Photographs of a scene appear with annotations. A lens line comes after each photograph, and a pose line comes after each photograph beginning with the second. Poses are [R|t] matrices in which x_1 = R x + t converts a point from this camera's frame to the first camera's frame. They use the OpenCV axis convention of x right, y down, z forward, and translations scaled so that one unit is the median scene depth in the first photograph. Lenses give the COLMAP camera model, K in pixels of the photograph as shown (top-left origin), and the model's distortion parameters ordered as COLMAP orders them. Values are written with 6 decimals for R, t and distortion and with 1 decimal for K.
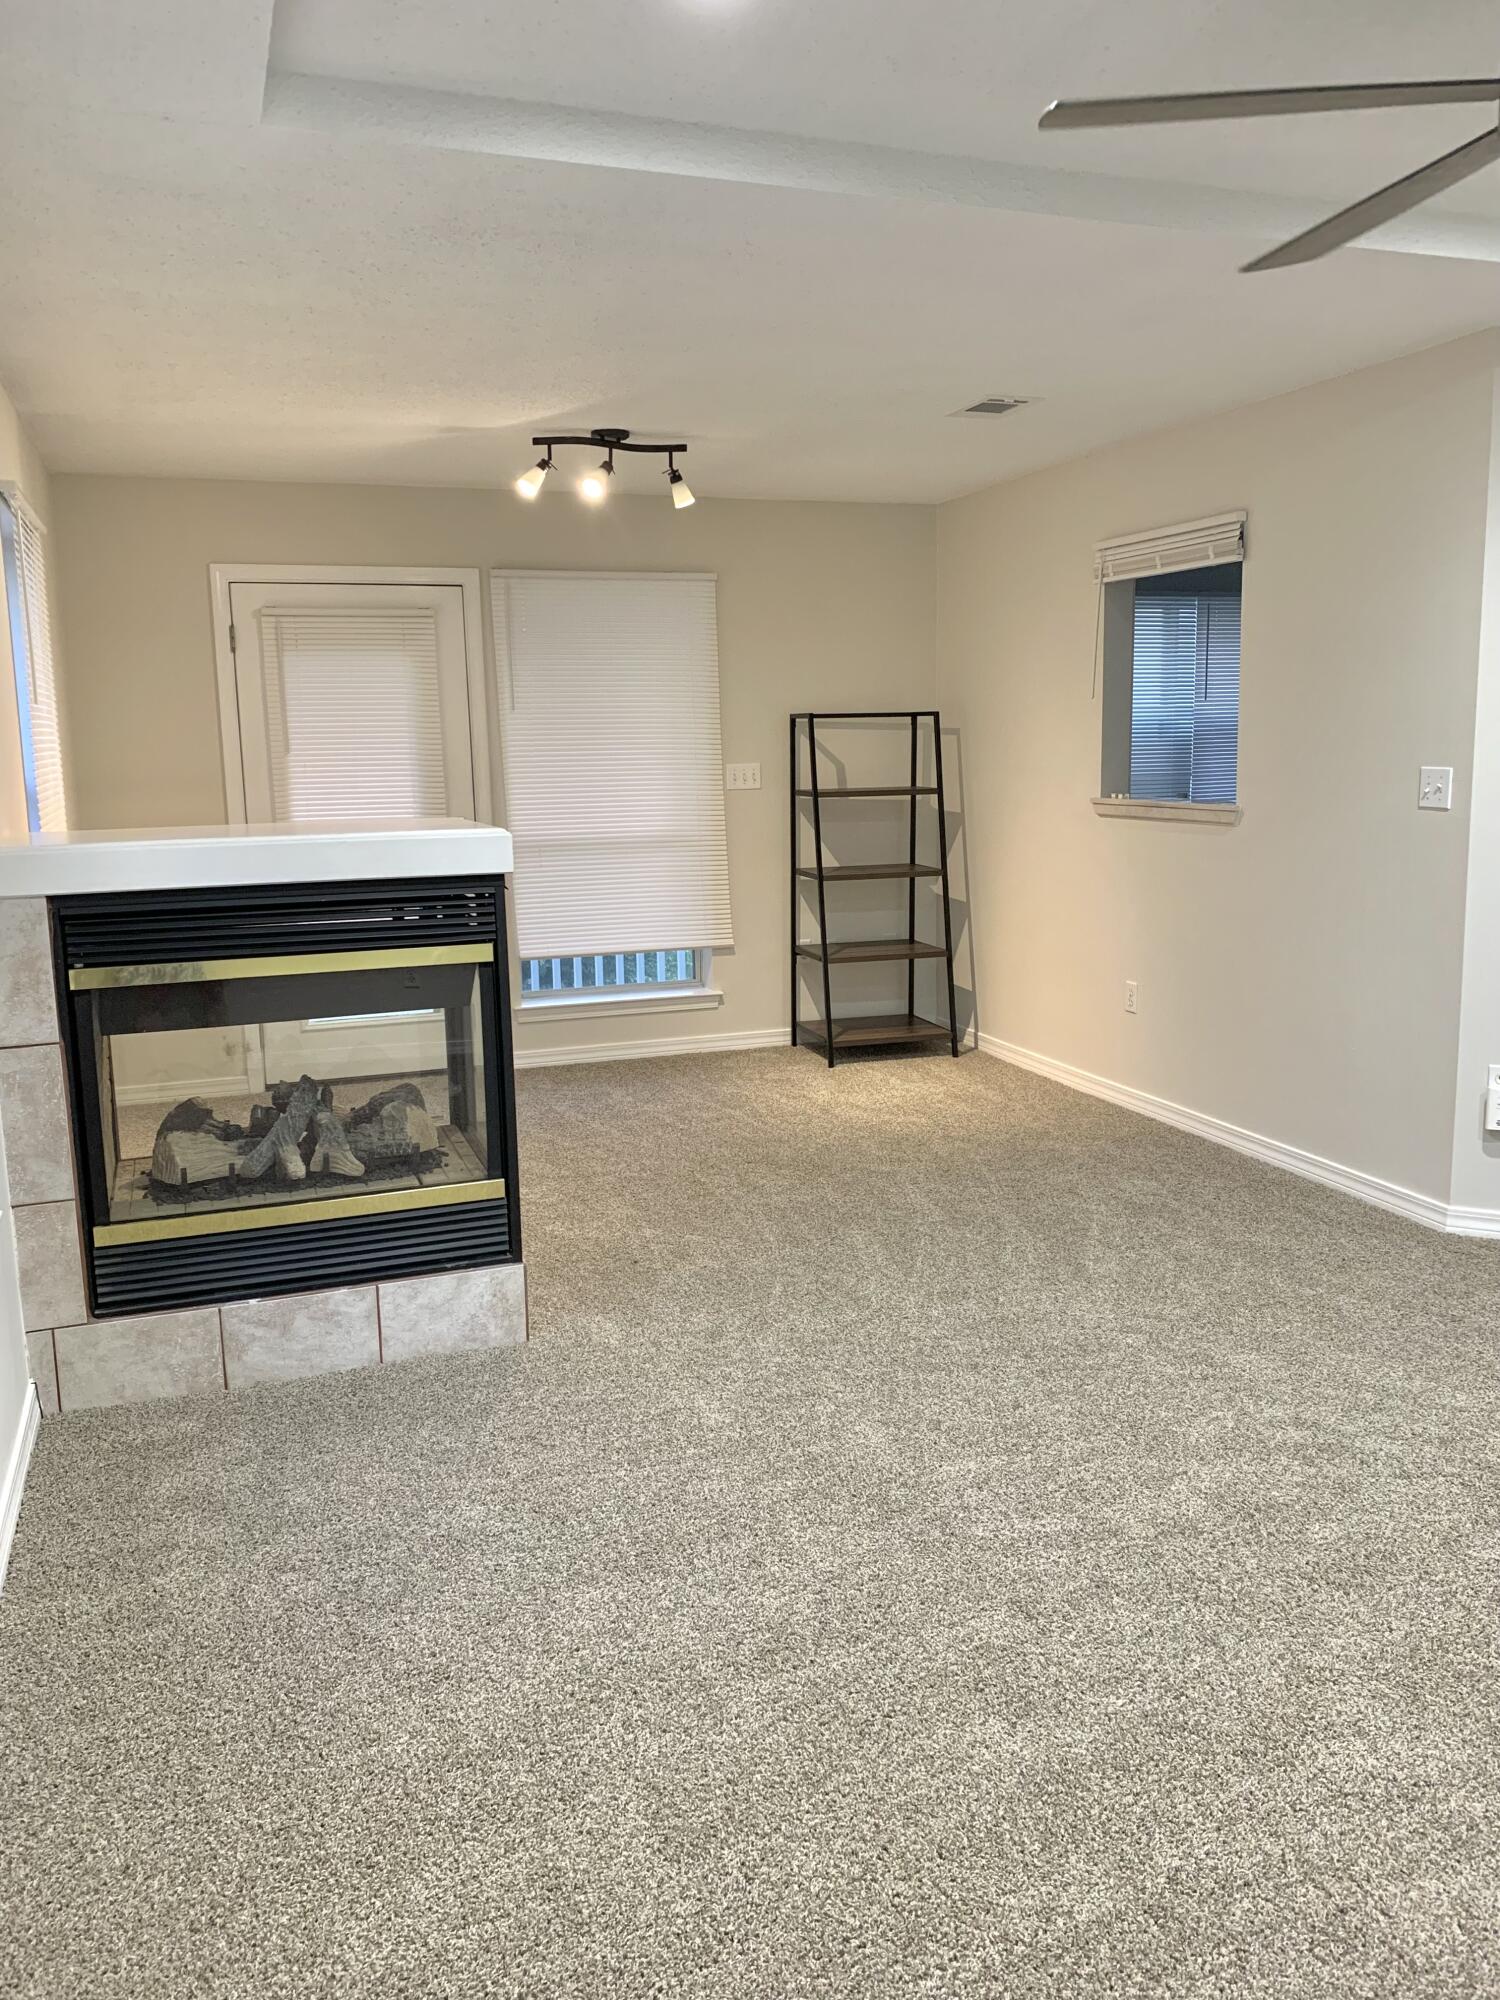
lens RADIAL K [[1509.2, 0, 763.1], [0, 1509.2, 999.9], [0, 0, 1]] dist [0.114388, -0.324204]
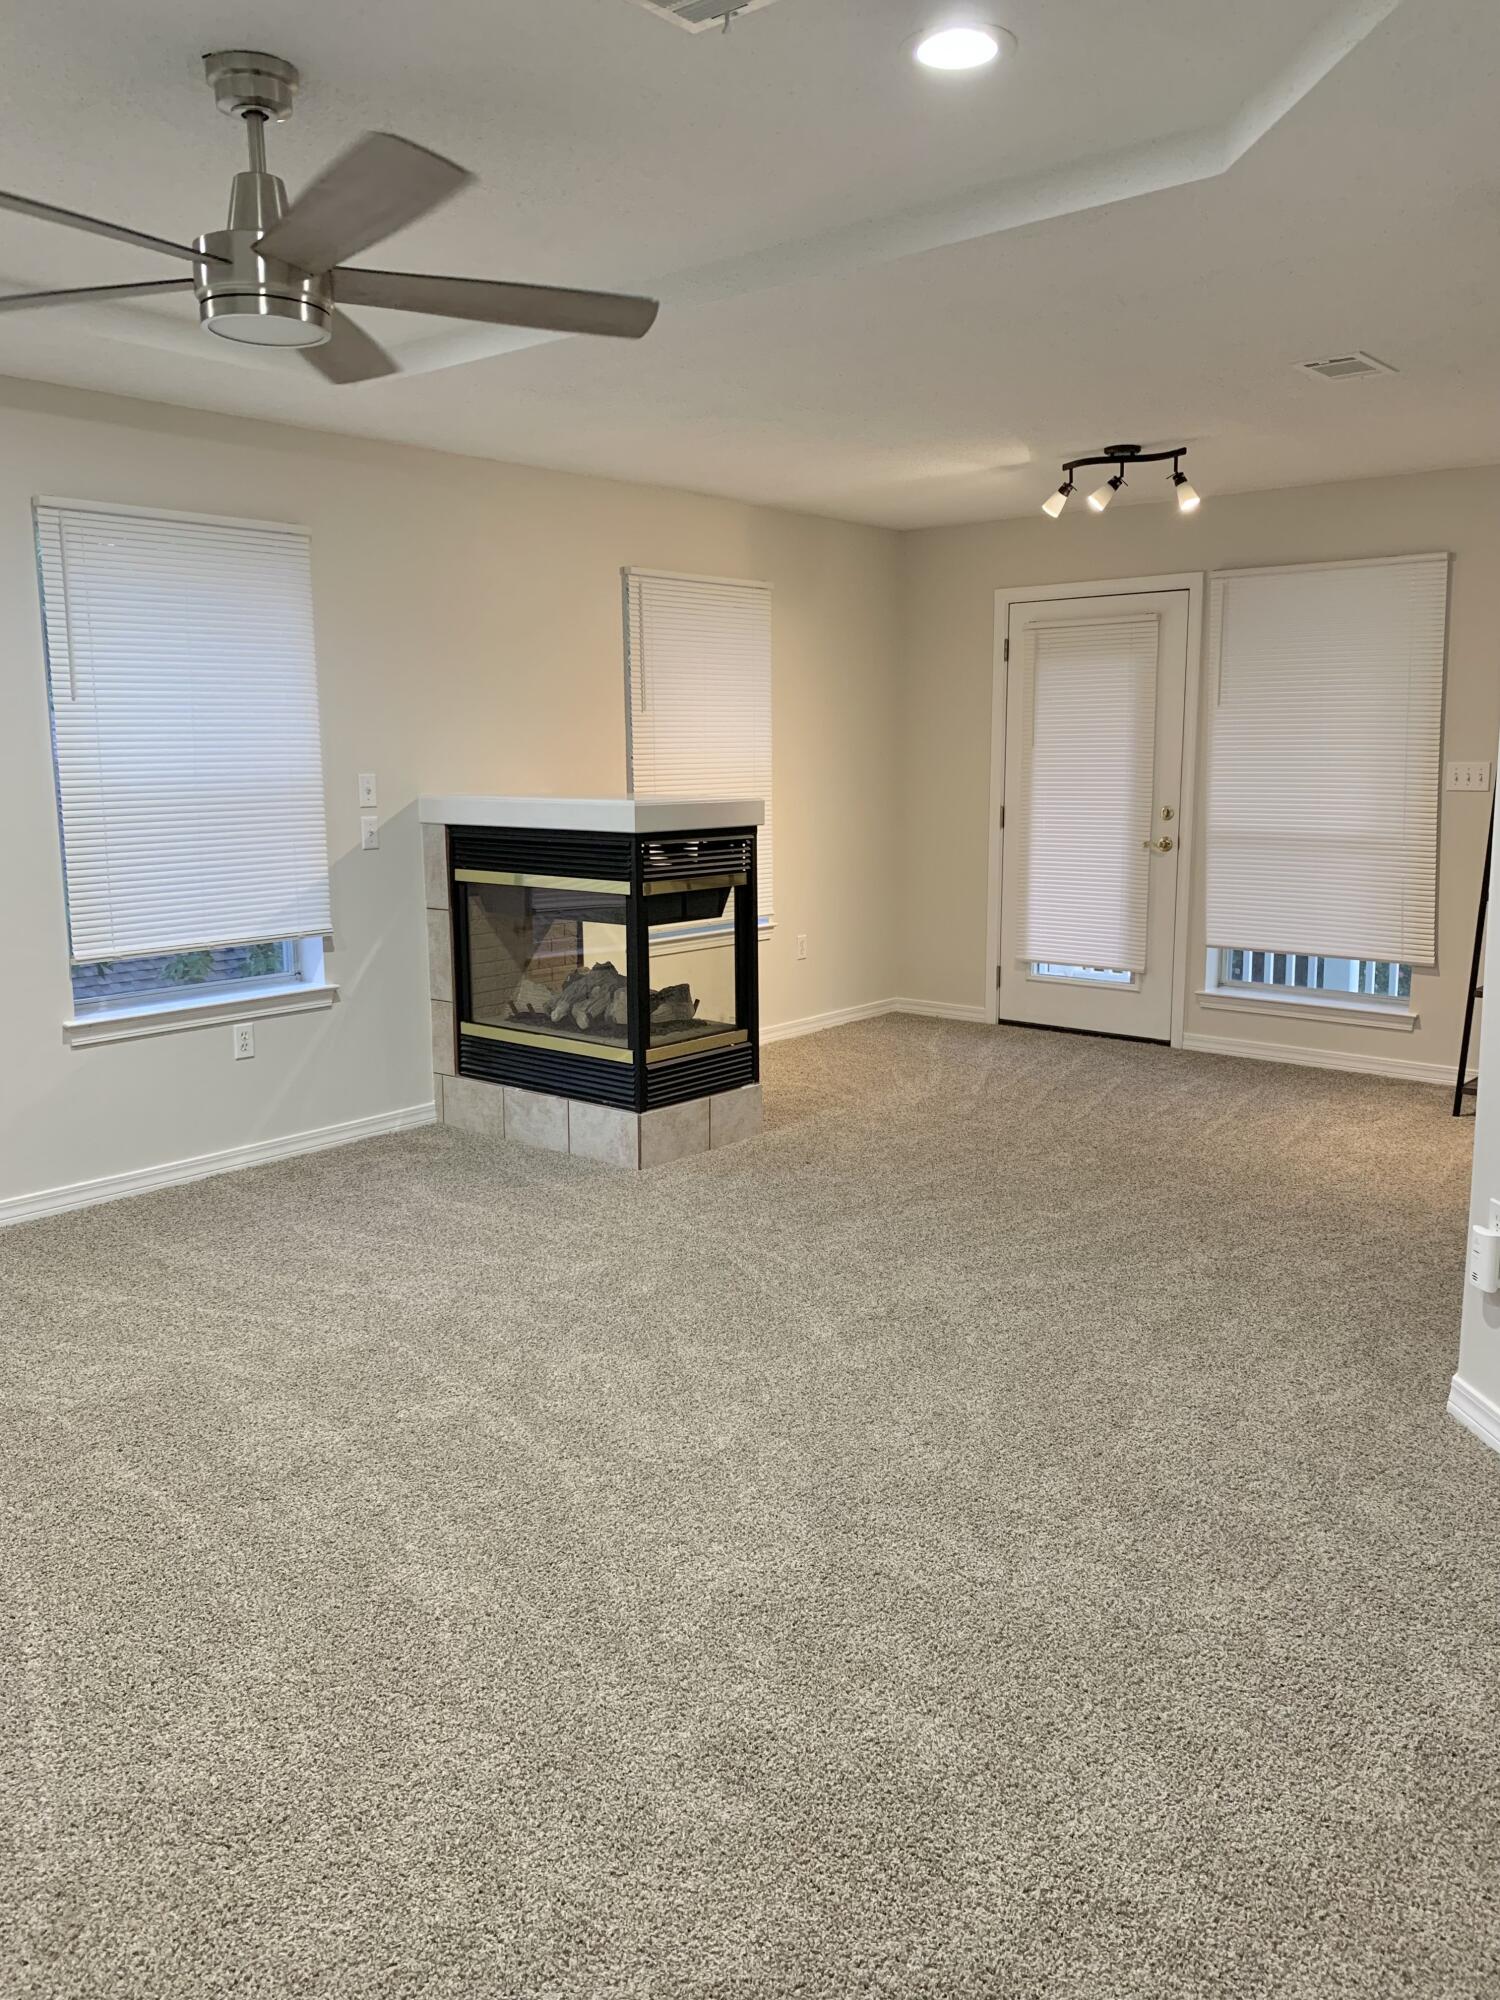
lens RADIAL K [[1520.4, 0, 743.7], [0, 1520.4, 1006.9], [0, 0, 1]] dist [0.080096, -0.090169]
pose [[0.497076, 0.163763, -0.852113, 0.920936], [-0.151765, 0.983300, 0.100444, -0.067902], [0.854332, 0.079393, 0.513628, 0.307738]]
